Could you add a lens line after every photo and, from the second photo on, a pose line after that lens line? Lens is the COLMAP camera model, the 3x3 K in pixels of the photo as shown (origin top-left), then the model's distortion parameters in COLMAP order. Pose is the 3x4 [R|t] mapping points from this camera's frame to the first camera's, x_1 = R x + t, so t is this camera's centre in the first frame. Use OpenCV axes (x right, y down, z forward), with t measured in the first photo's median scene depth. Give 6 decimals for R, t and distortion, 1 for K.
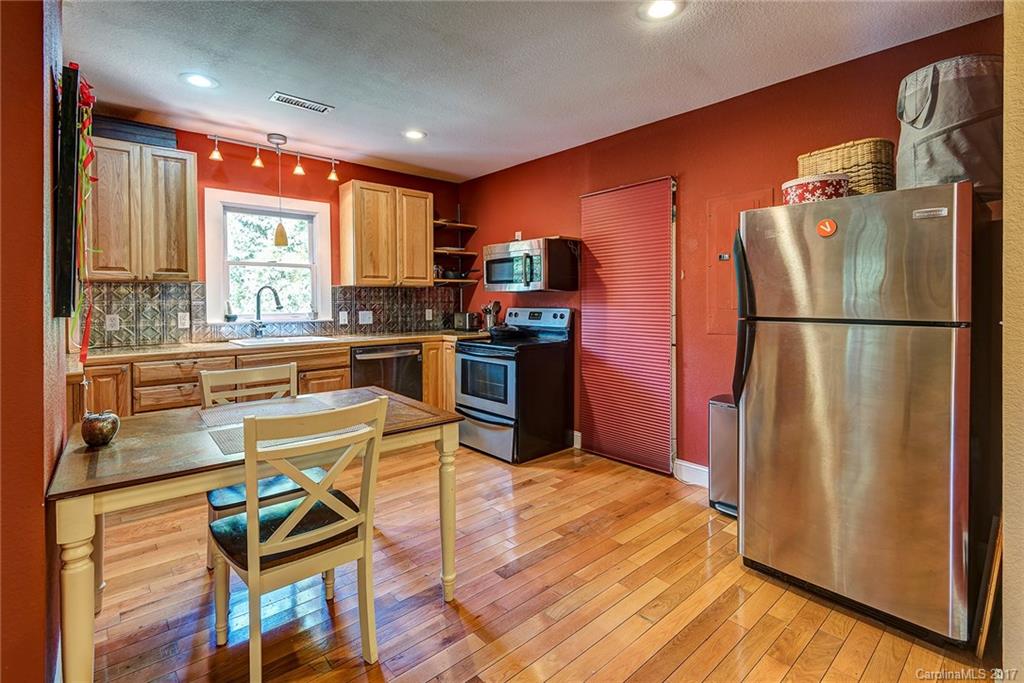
lens RADIAL K [[480.8, 0, 512.7], [0, 480.8, 301.4], [0, 0, 1]] dist [0.019106, -0.011235]
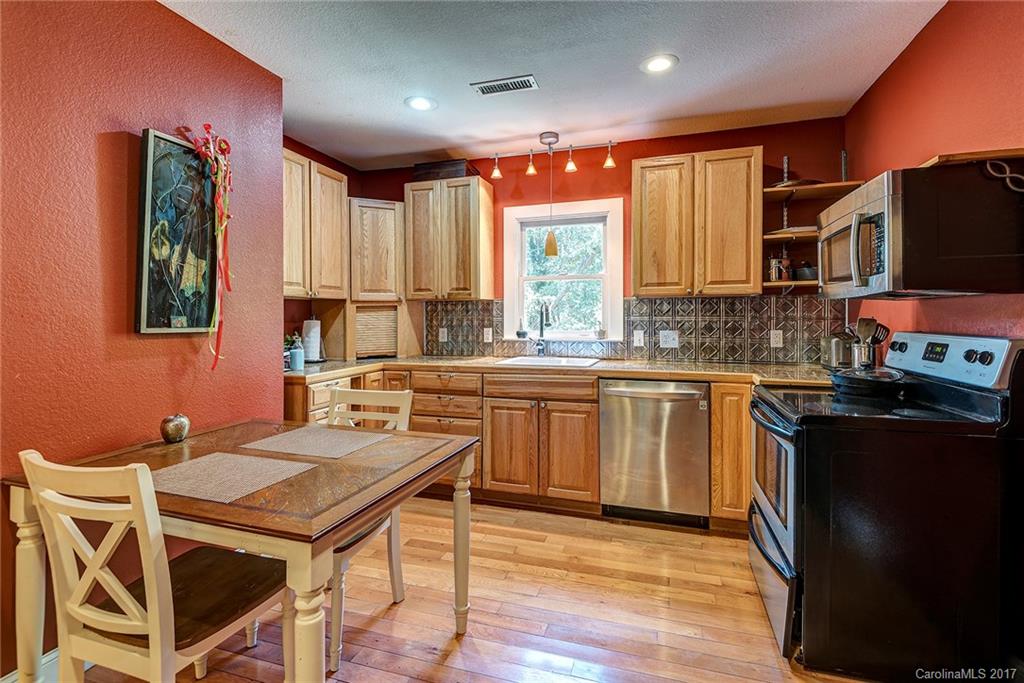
lens RADIAL K [[480.8, 0, 490.0], [0, 480.8, 316.9], [0, 0, 1]] dist [0.019106, -0.011235]
pose [[0.512305, 0.001937, -0.858801, 0.227655], [0.000854, 0.999996, 0.002765, -0.004032], [0.858803, -0.002150, 0.512301, 0.433016]]
